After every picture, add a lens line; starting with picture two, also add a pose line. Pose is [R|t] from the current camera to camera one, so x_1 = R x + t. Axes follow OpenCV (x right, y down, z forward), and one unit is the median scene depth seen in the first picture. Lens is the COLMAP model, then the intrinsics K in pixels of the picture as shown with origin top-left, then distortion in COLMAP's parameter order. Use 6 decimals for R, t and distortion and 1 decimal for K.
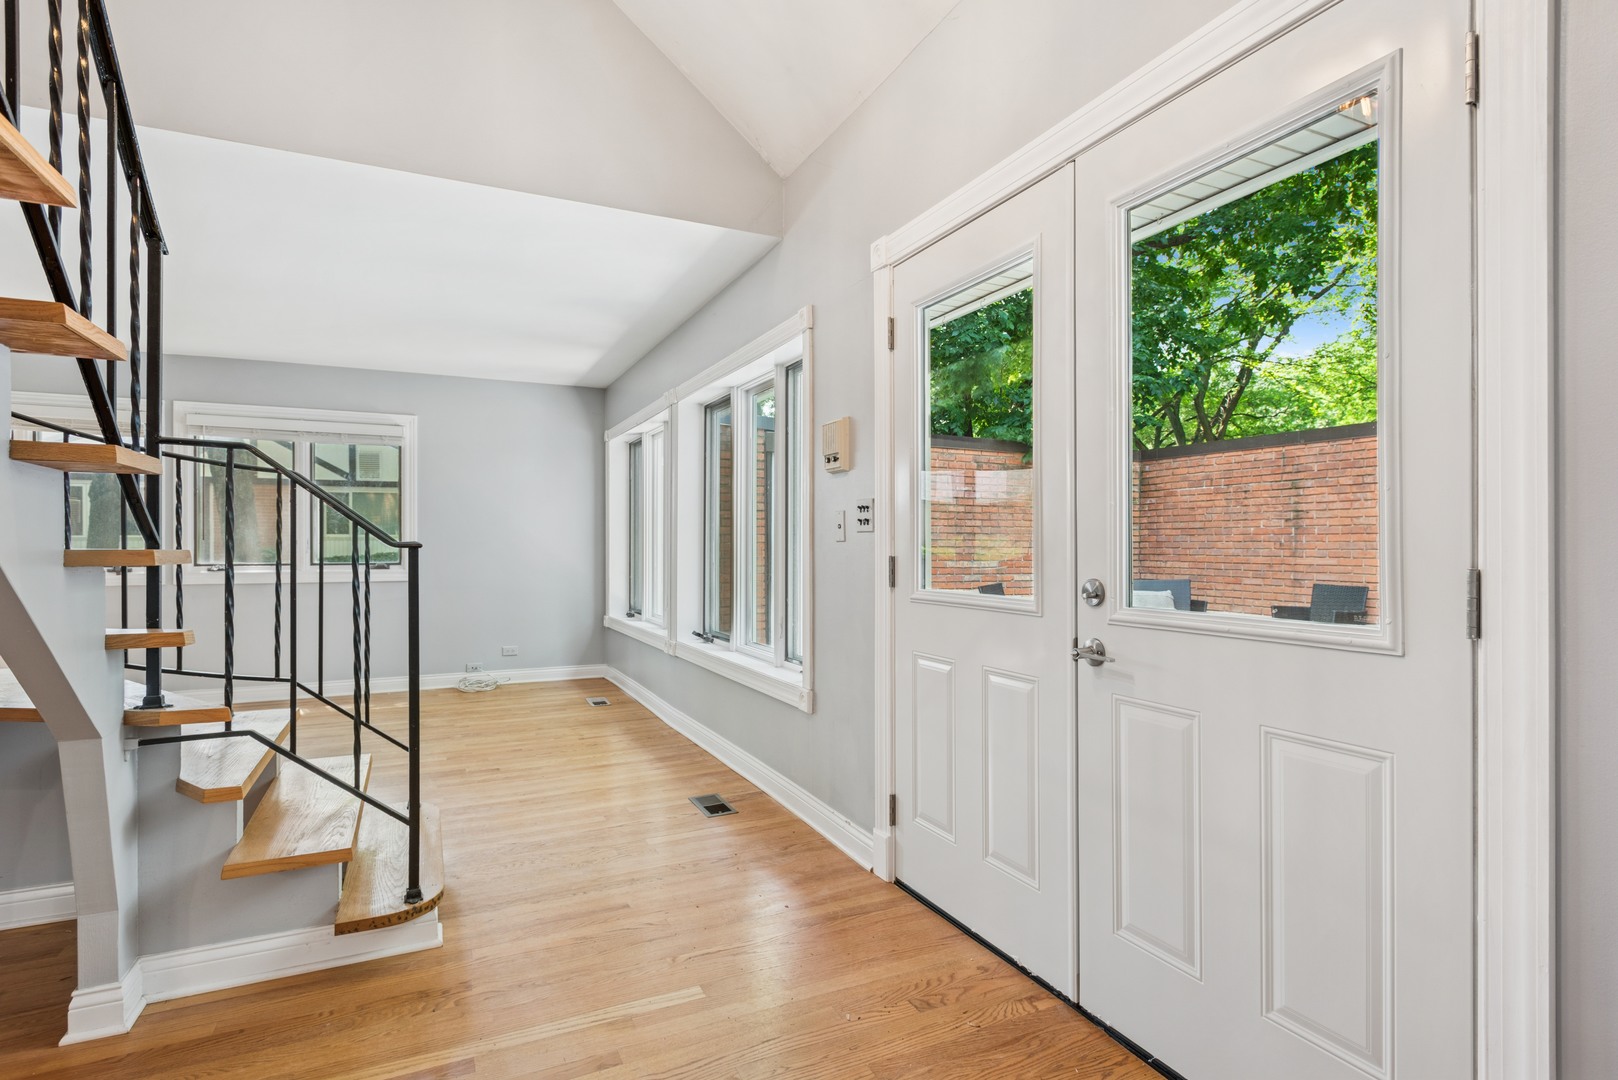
lens RADIAL K [[814.3, 0, 809.0], [0, 814.3, 540.0], [0, 0, 1]] dist [0.015909, -0.000004]
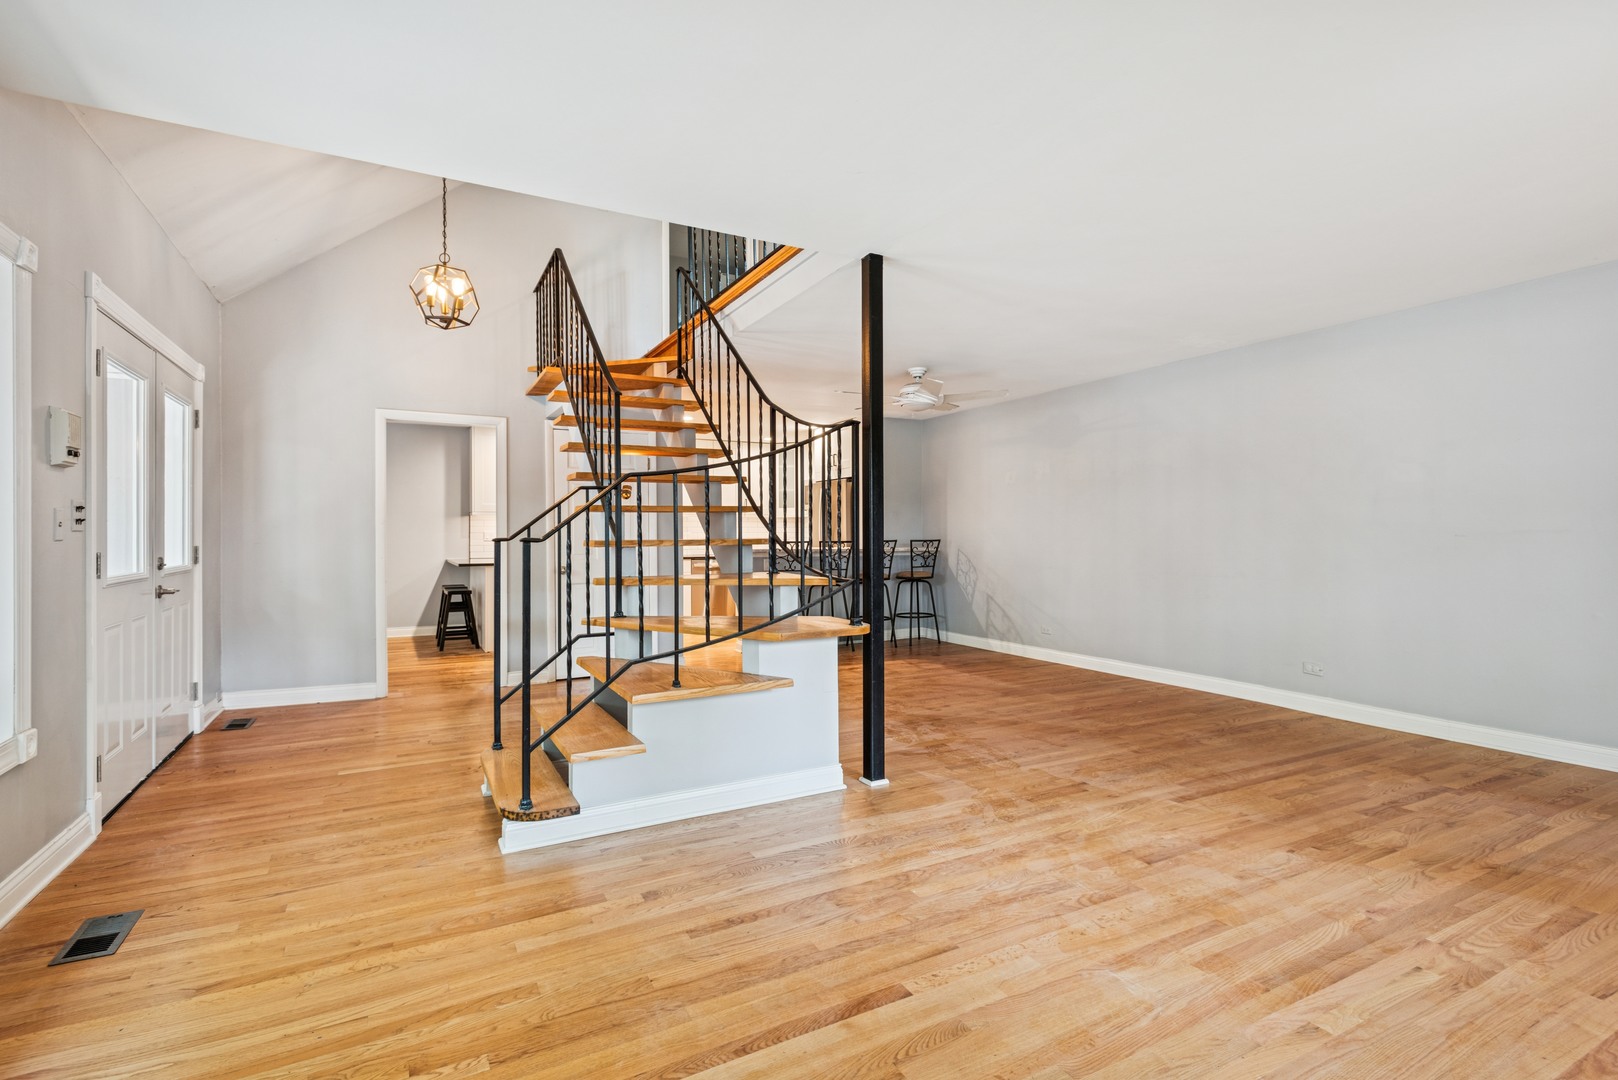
lens RADIAL K [[775.4, 0, 805.3], [0, 775.4, 530.1], [0, 0, 1]] dist [0.021218, -0.005337]
pose [[-0.999319, 0.001624, -0.036857, -0.725307], [0.001869, 0.999976, -0.006619, -0.002728], [0.036845, -0.006684, -0.999299, 1.800578]]
